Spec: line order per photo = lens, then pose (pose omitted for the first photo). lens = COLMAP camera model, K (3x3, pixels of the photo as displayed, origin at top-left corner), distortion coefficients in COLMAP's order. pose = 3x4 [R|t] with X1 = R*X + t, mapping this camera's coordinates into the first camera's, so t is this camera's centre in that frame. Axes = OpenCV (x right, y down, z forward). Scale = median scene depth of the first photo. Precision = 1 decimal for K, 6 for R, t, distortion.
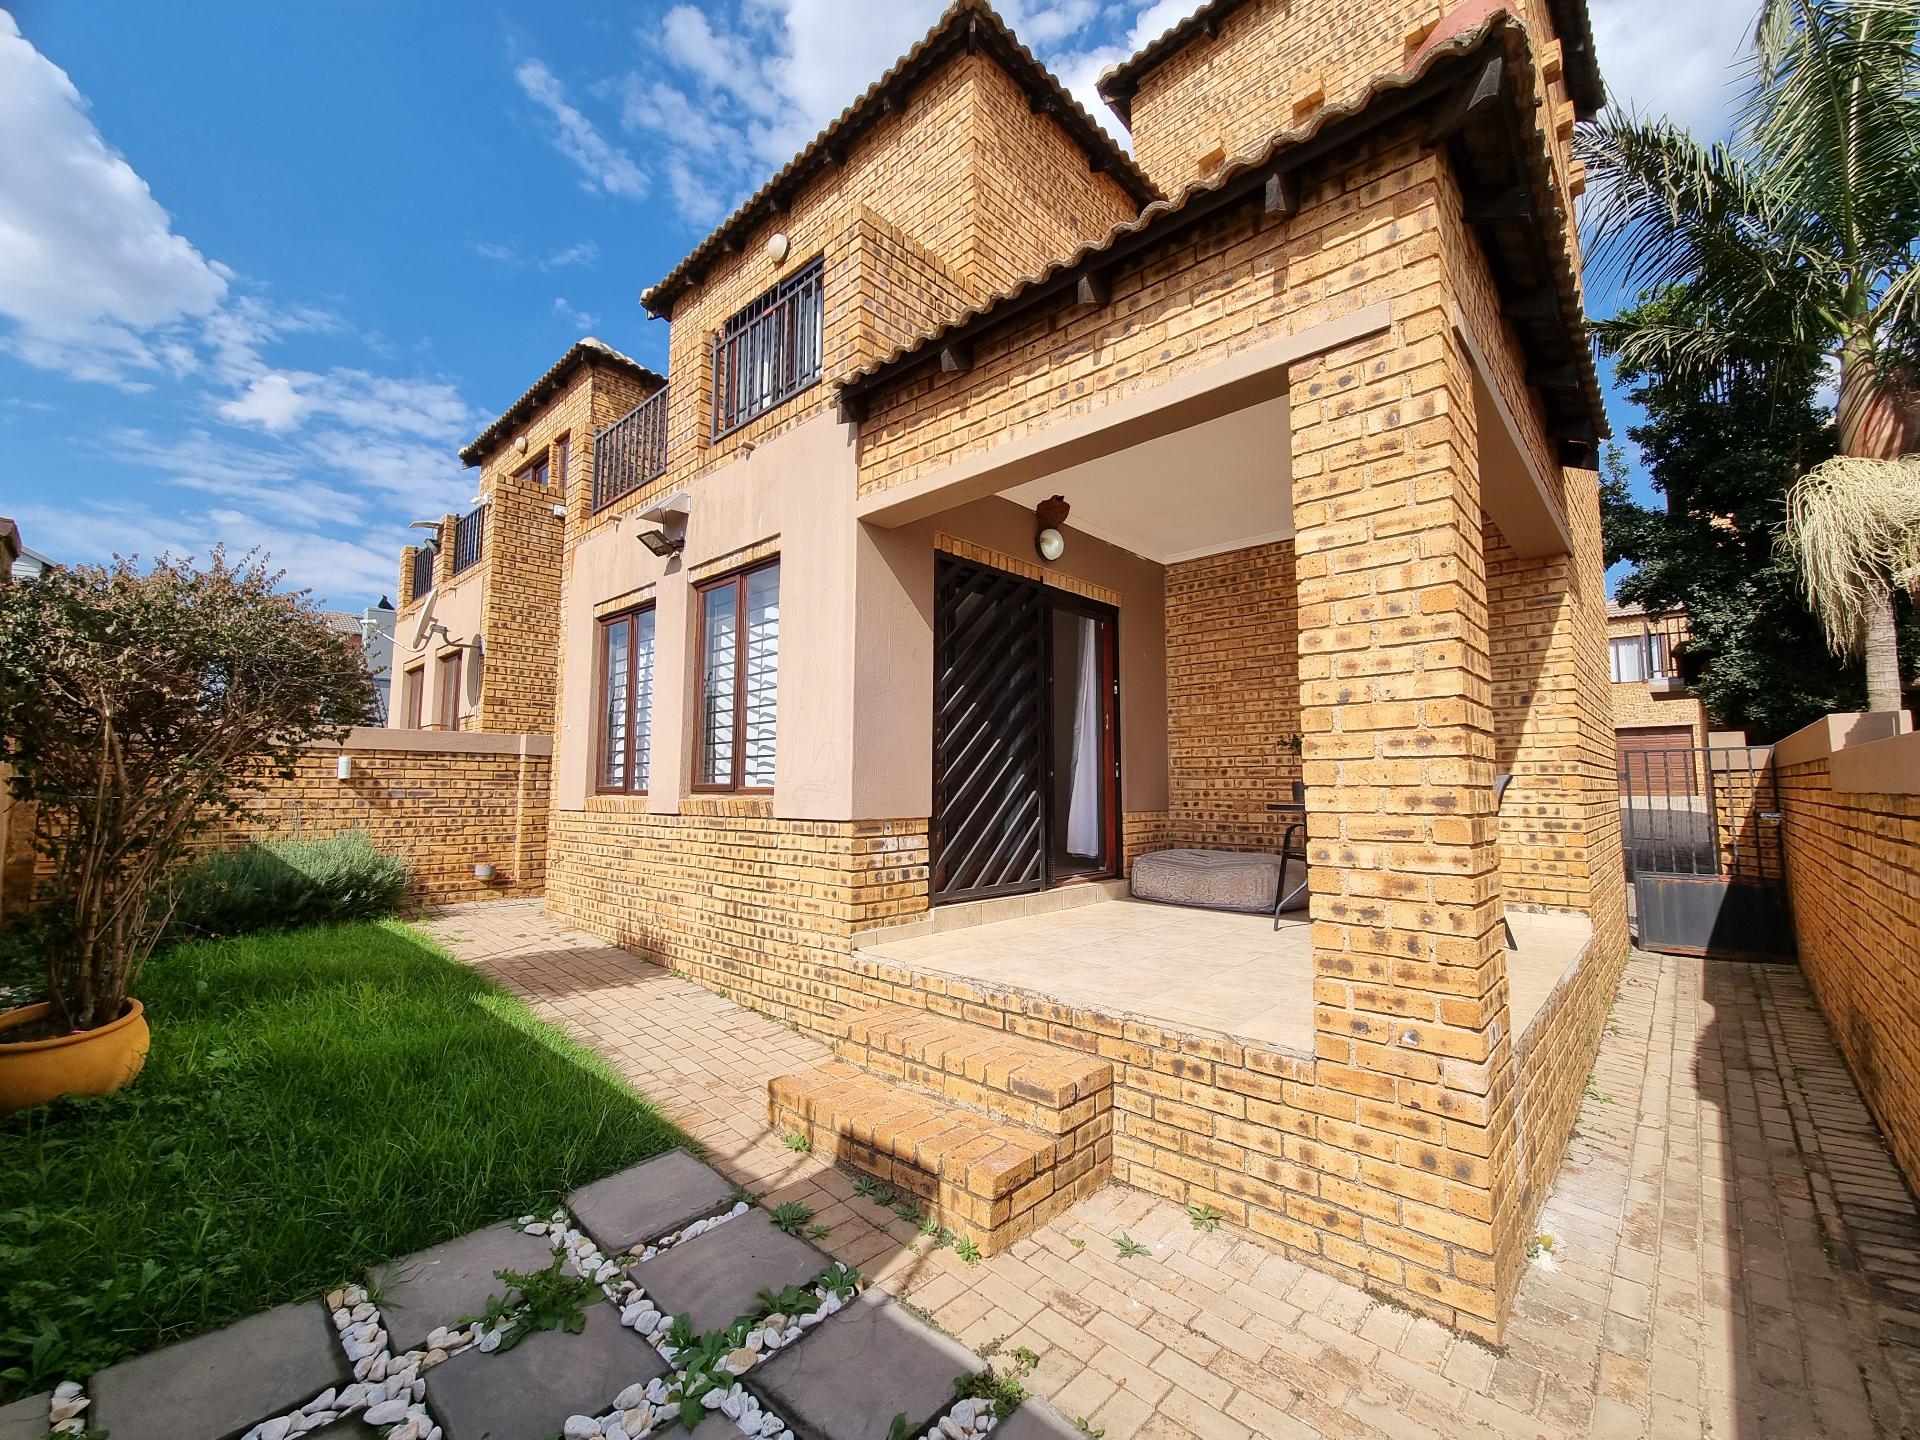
lens RADIAL K [[783.9, 0, 968.9], [0, 783.9, 719.2], [0, 0, 1]] dist [0.002916, -0.002146]
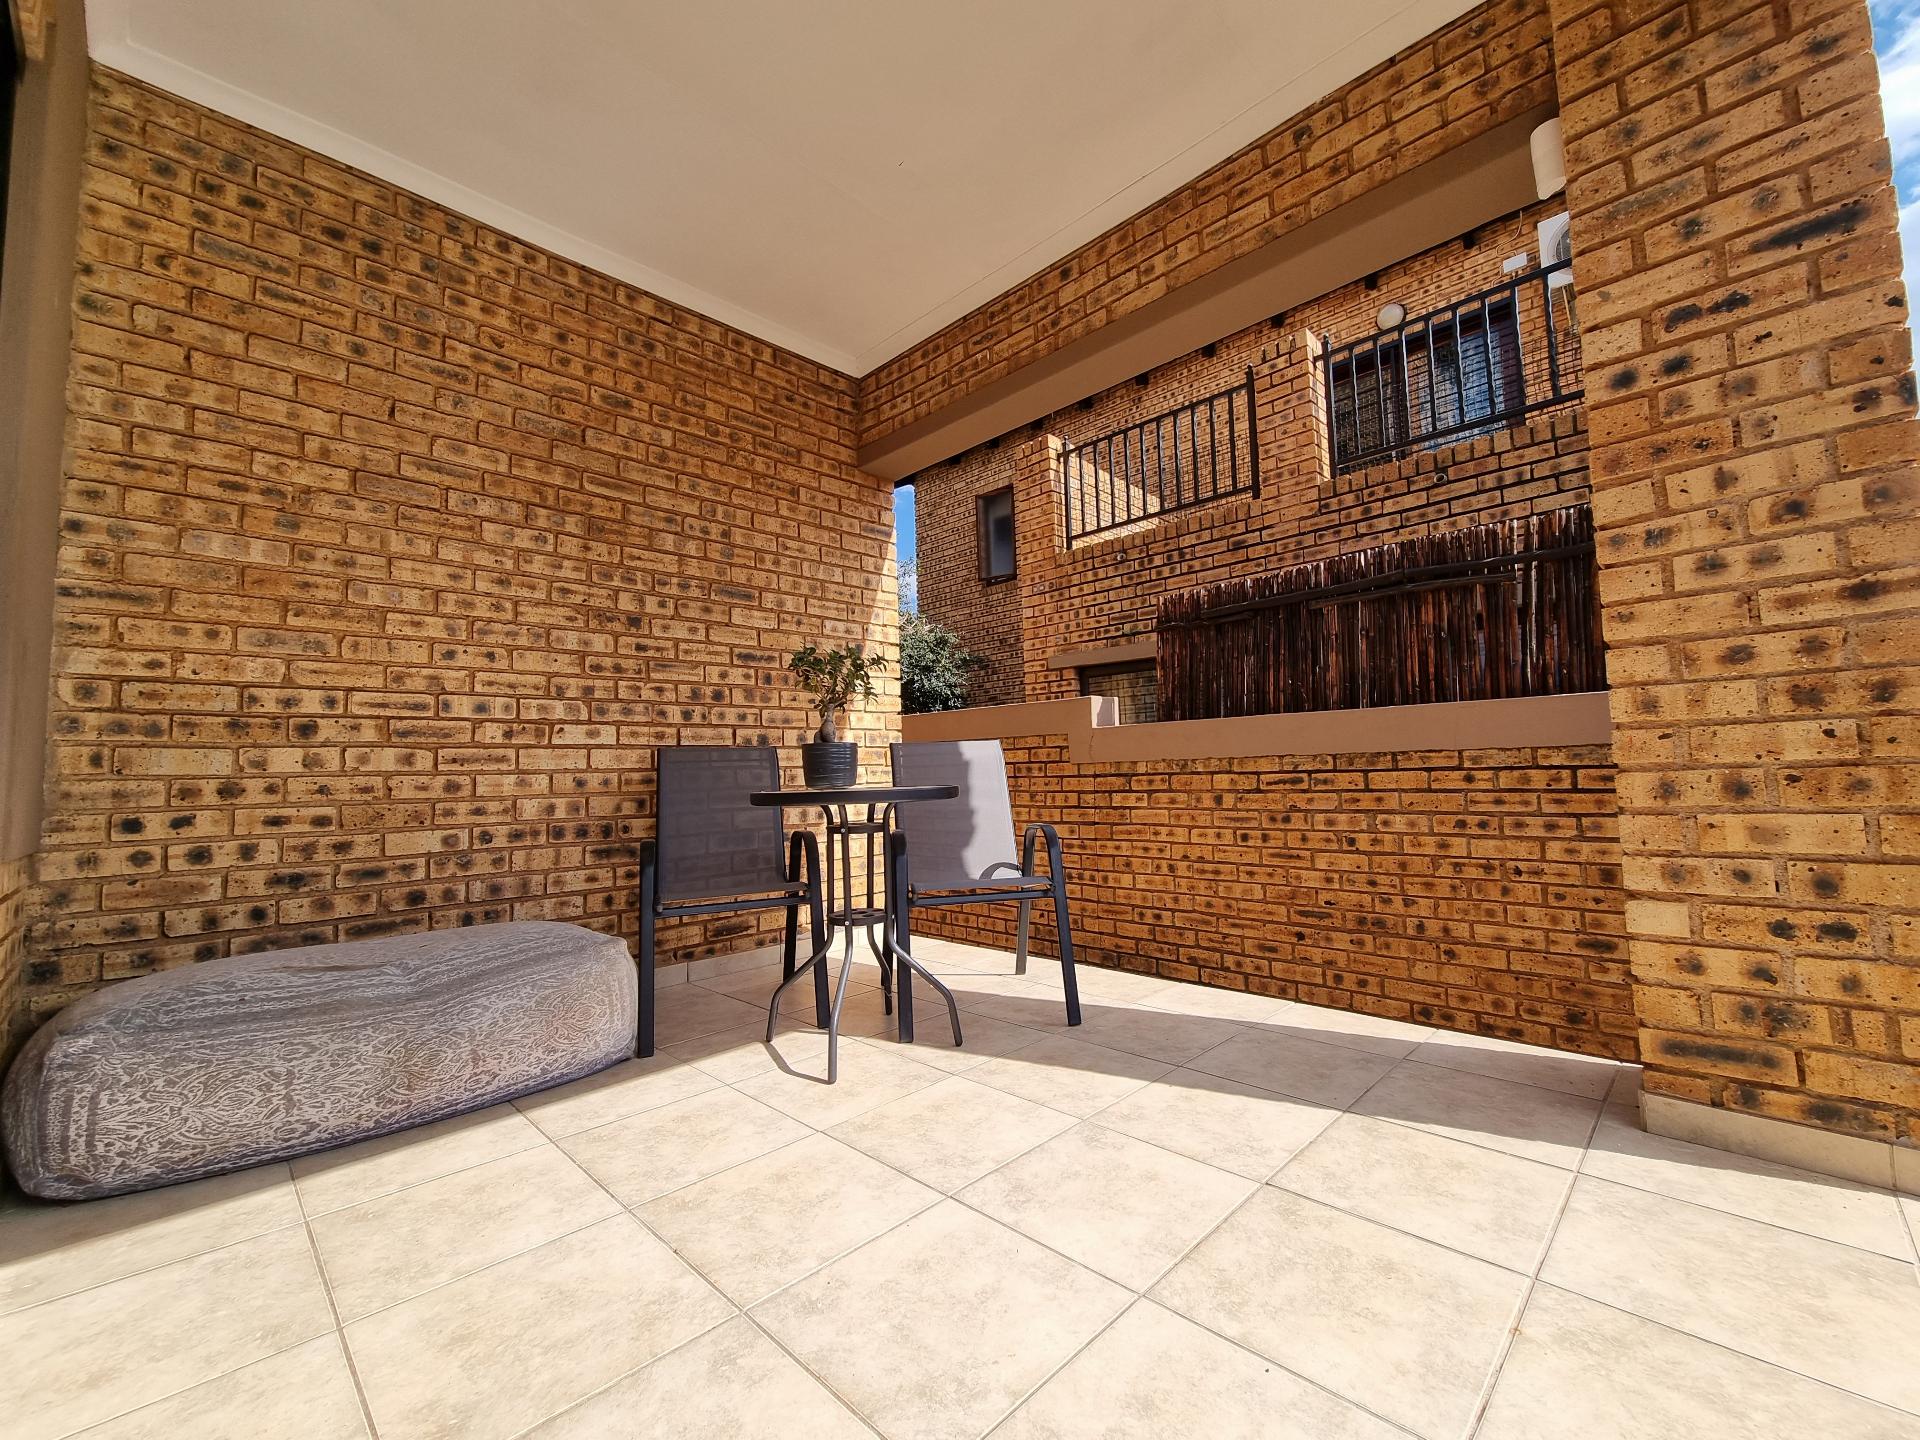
lens RADIAL K [[783.9, 0, 988.7], [0, 783.9, 719.7], [0, 0, 1]] dist [0.002916, -0.002146]
pose [[0.016434, 0.067499, 0.997584, -0.045558], [-0.058863, 0.996054, -0.066425, 0.081121], [-0.998131, -0.057629, 0.020342, 0.792172]]
